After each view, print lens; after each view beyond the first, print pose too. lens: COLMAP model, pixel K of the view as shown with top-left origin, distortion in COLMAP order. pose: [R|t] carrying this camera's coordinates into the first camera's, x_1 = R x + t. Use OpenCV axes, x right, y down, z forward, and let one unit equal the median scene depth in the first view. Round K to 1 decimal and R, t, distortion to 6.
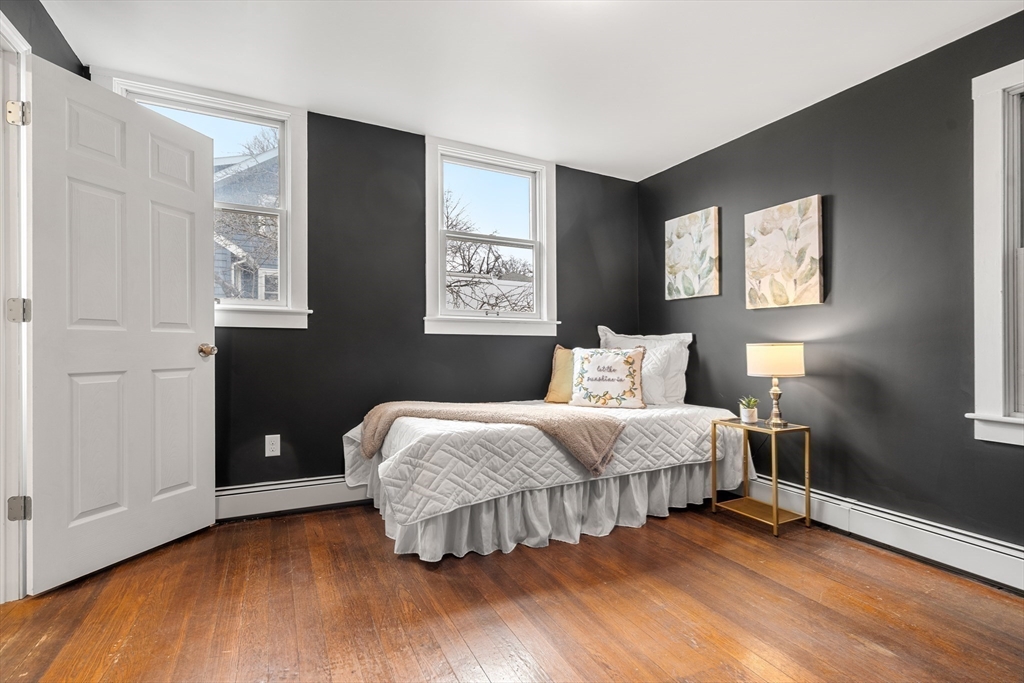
lens RADIAL K [[476.5, 0, 512.1], [0, 476.5, 347.5], [0, 0, 1]] dist [-0.001138, 0.000155]
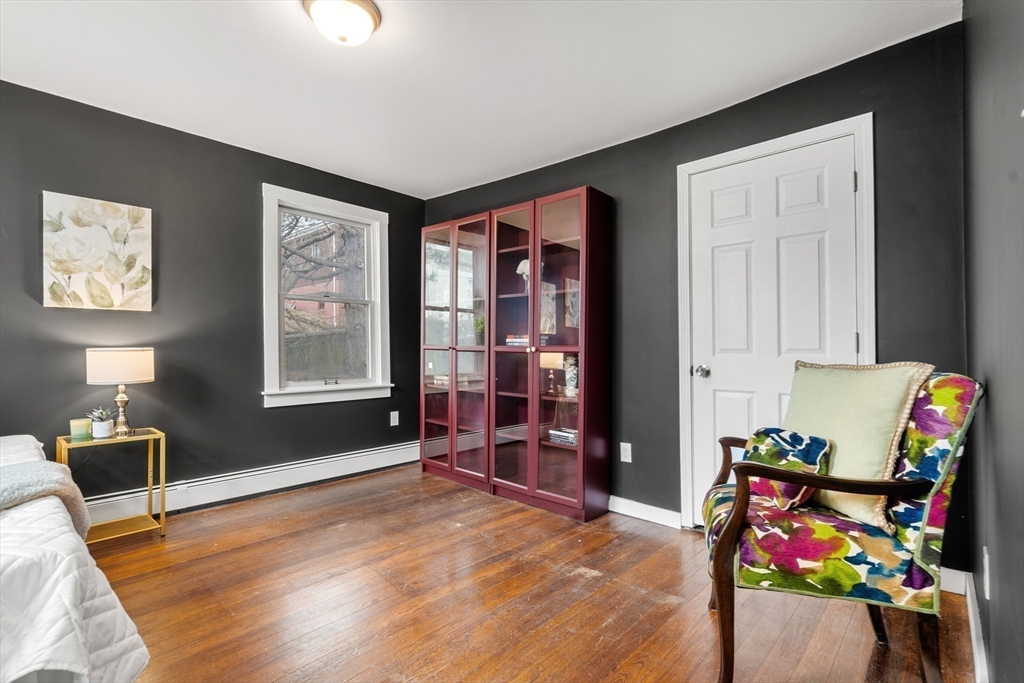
lens RADIAL K [[476.5, 0, 511.5], [0, 476.5, 339.7], [0, 0, 1]] dist [-0.001138, 0.000155]
pose [[-0.370701, 0.013082, 0.928660, -0.629609], [0.009051, 0.999904, -0.010473, -0.009268], [-0.928708, 0.004523, -0.370784, 0.627479]]
